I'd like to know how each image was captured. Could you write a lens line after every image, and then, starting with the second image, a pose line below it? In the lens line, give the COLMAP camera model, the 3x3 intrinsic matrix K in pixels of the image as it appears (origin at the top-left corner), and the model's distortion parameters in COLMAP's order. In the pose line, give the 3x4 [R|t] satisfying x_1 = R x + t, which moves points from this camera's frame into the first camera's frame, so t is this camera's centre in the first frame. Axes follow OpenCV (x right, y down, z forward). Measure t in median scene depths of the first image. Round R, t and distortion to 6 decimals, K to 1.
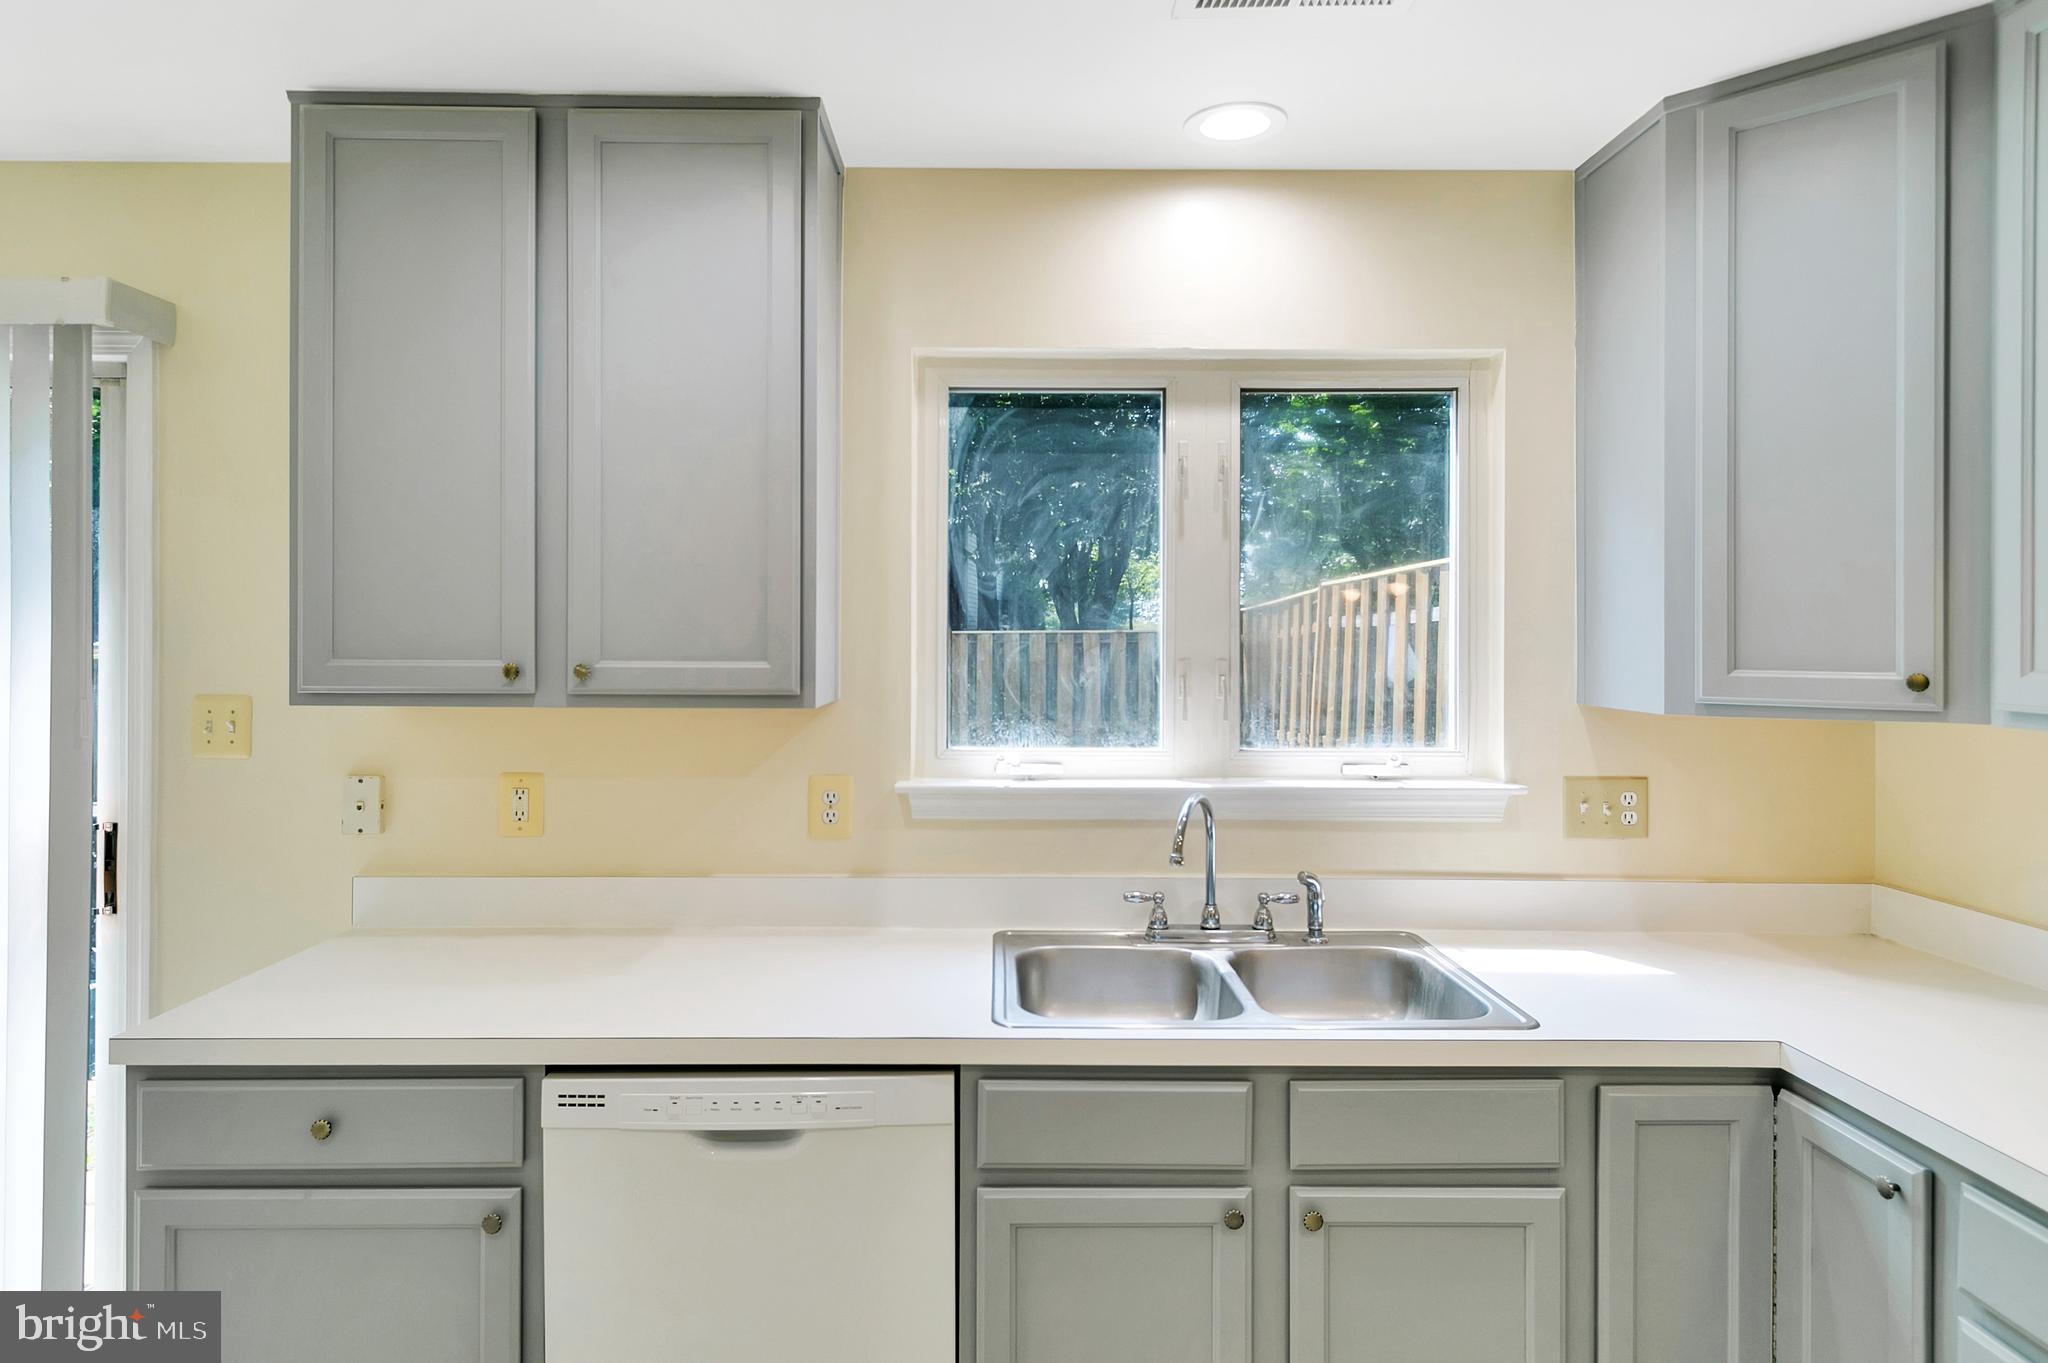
lens RADIAL K [[1126.6, 0, 1006.9], [0, 1126.6, 648.7], [0, 0, 1]] dist [0.006947, -0.001204]
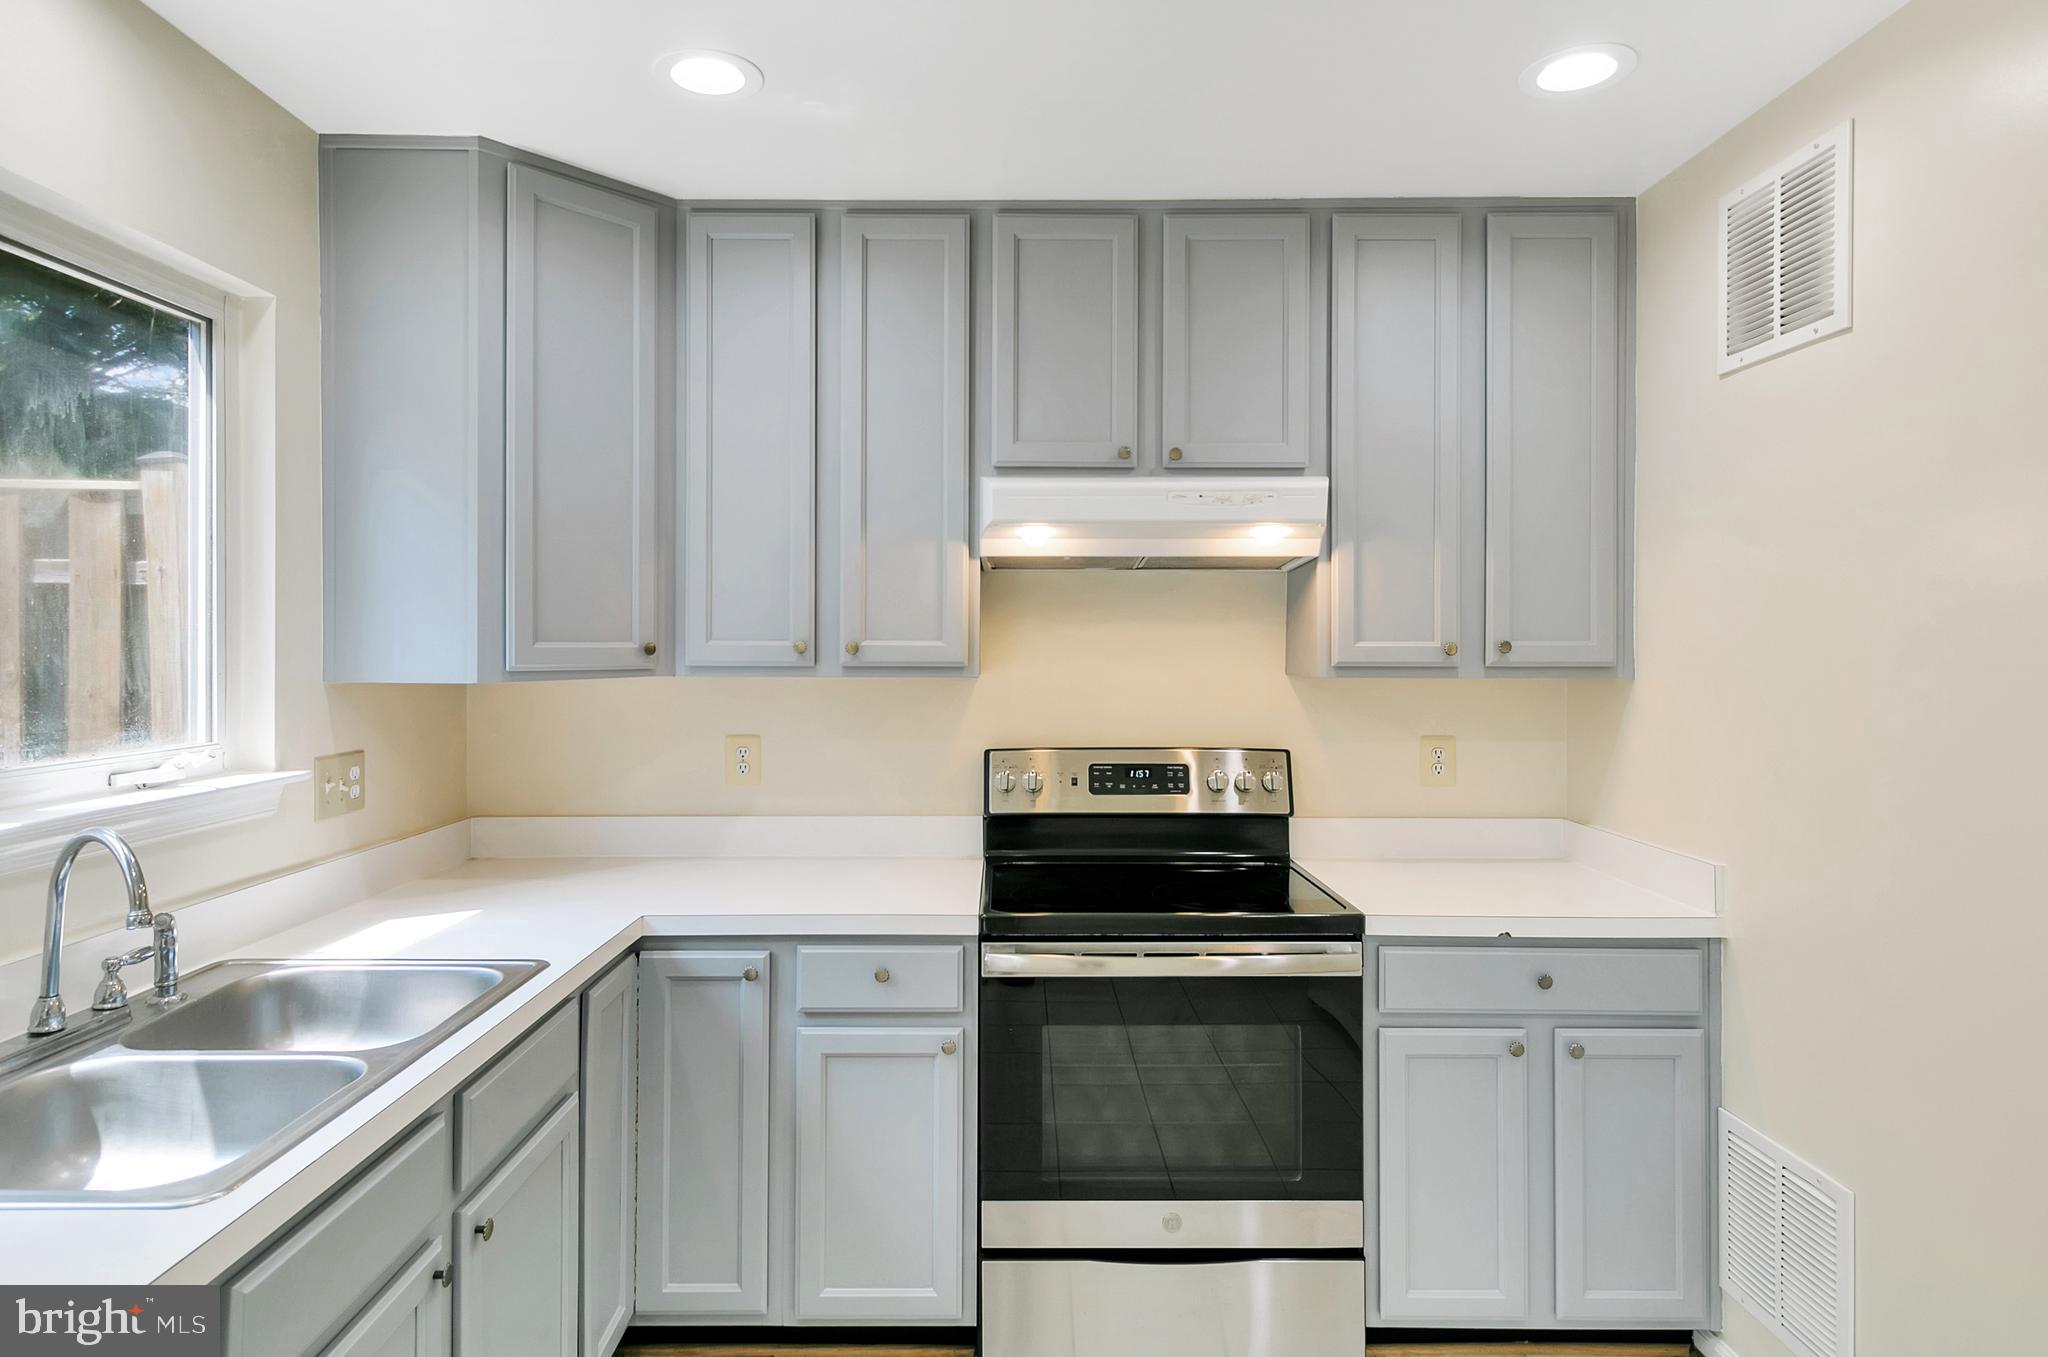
lens RADIAL K [[1126.6, 0, 1006.9], [0, 1126.6, 645.7], [0, 0, 1]] dist [0.006947, -0.001204]
pose [[0.007515, -0.004999, 0.999959, -0.545045], [0.004893, 0.999976, 0.004962, 0.018493], [-0.999960, 0.004856, 0.007539, 0.467507]]
